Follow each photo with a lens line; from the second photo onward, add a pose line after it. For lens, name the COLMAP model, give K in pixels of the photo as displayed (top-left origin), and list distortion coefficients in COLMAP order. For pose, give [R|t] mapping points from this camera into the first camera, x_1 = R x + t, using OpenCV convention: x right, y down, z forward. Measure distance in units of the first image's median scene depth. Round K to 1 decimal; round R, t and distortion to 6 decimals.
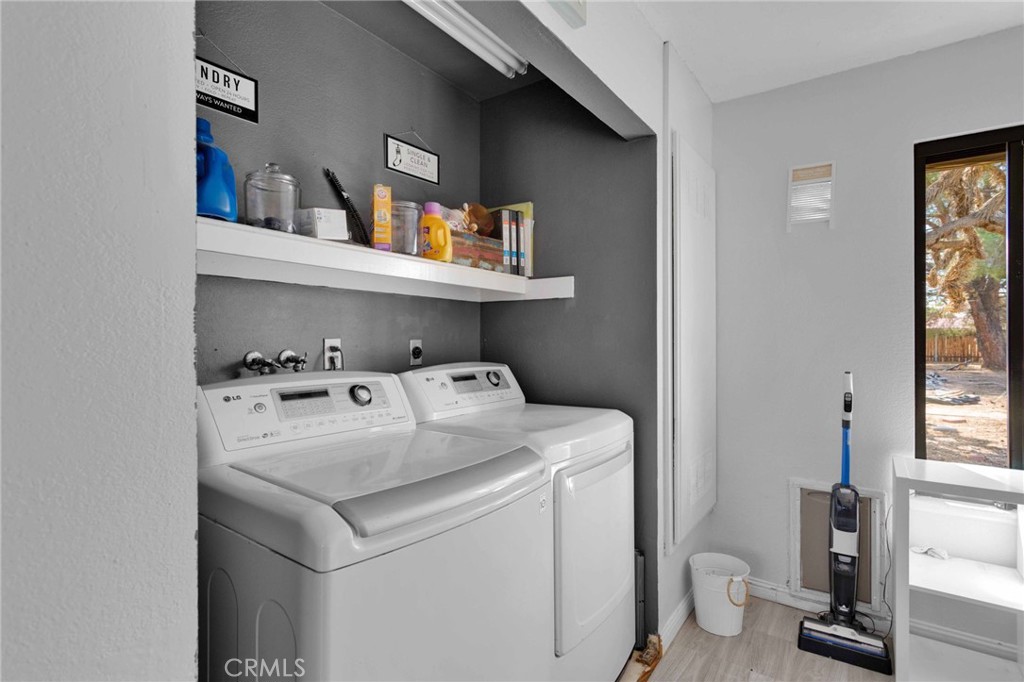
lens RADIAL K [[510.9, 0, 512.0], [0, 510.9, 341.0], [0, 0, 1]] dist [0.005783, 0.000563]
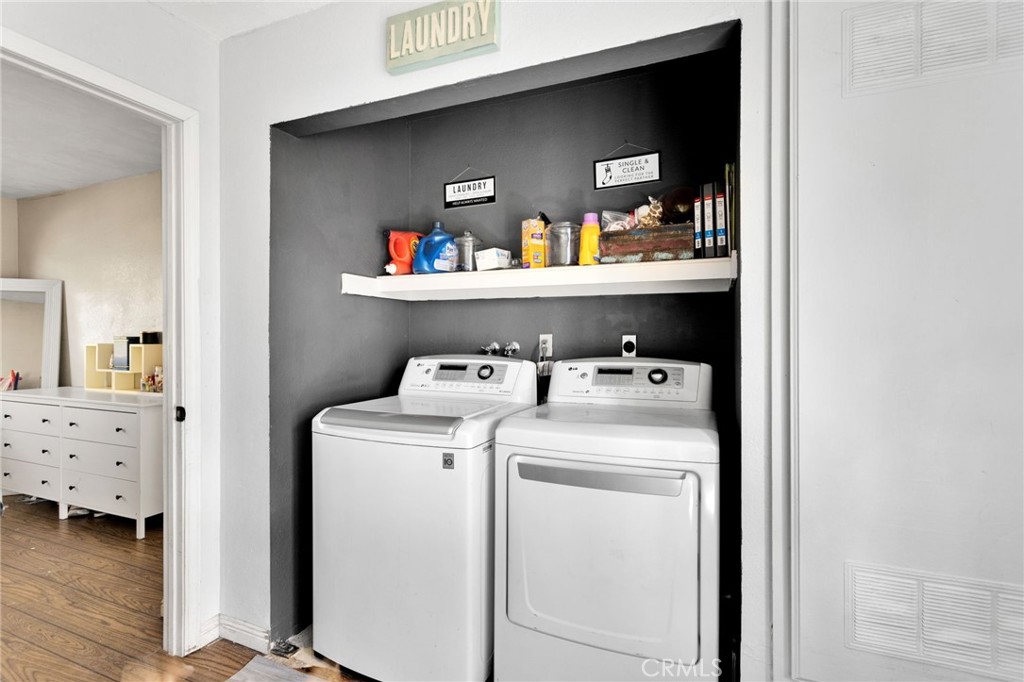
lens RADIAL K [[510.9, 0, 512.0], [0, 510.9, 341.0], [0, 0, 1]] dist [0.005783, 0.000563]
pose [[0.200557, 0.006799, -0.979658, 0.853102], [-0.000785, 0.999977, 0.006779, 0.002885], [0.979682, -0.000591, 0.200558, 0.560877]]
